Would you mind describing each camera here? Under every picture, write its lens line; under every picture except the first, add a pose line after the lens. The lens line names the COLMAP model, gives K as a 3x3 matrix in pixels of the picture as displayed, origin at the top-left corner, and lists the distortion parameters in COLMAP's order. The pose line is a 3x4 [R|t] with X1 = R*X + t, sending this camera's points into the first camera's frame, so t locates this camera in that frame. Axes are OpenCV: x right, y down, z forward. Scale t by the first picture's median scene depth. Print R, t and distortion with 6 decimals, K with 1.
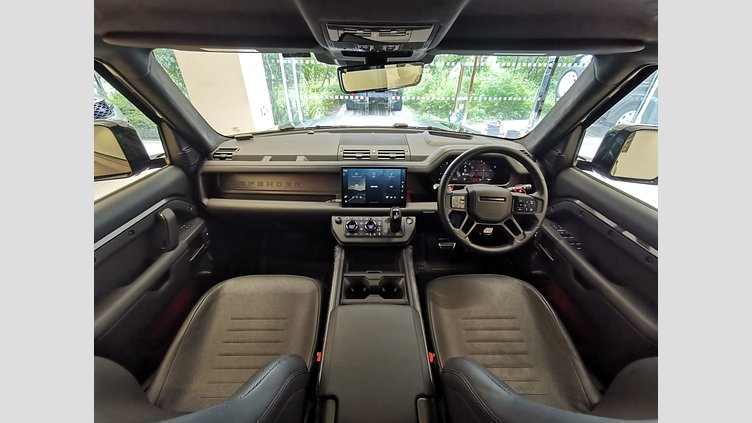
lens RADIAL K [[259.6, 0, 376.0], [0, 259.6, 211.5], [0, 0, 1]] dist [0.000978, 0.000052]
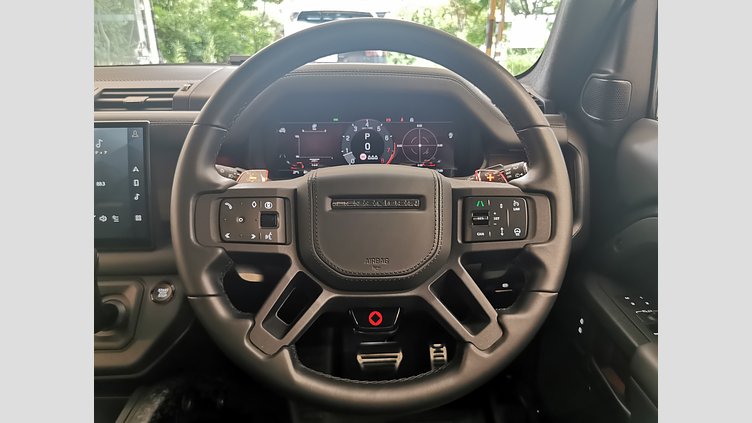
lens RADIAL K [[443.5, 0, 376.0], [0, 443.5, 211.5], [0, 0, 1]] dist [-0.004844, -0.000463]
pose [[0.999011, -0.025970, 0.036093, 0.381878], [0.031808, 0.984586, -0.171983, 0.040298], [-0.031070, 0.172961, 0.984438, 0.479532]]
